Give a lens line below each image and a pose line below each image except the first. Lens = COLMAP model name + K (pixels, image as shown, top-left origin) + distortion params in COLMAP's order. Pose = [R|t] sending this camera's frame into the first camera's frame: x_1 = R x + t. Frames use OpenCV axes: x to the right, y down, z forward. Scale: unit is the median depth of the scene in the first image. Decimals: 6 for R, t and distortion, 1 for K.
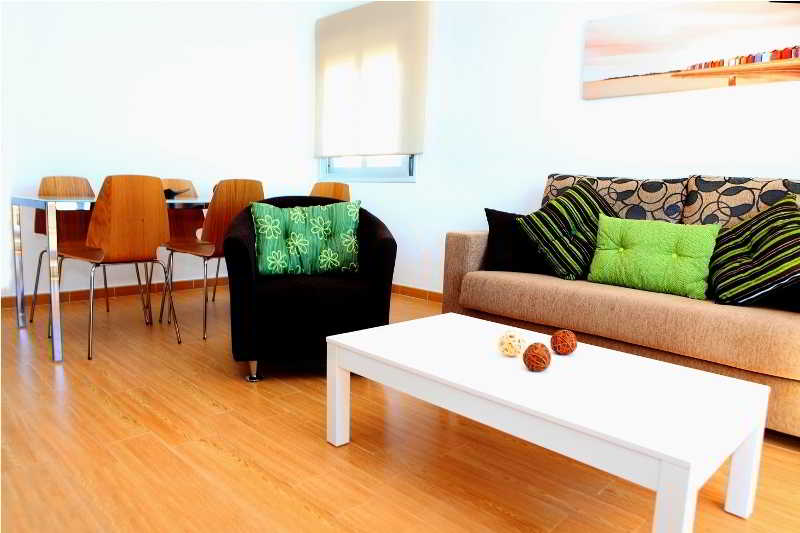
lens RADIAL K [[557.8, 0, 400.0], [0, 557.8, 266.5], [0, 0, 1]] dist [0.000683, 0.000557]
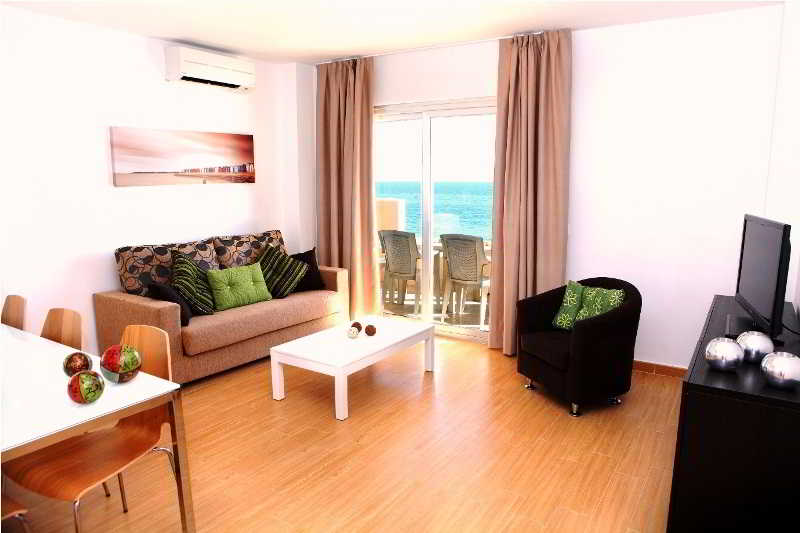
lens RADIAL K [[557.8, 0, 400.0], [0, 557.8, 266.5], [0, 0, 1]] dist [0.000683, 0.000557]
pose [[-0.173808, -0.207801, 0.962605, -1.245847], [0.130437, 0.964013, 0.231657, -0.397434], [-0.976103, 0.165823, -0.140449, 0.686709]]
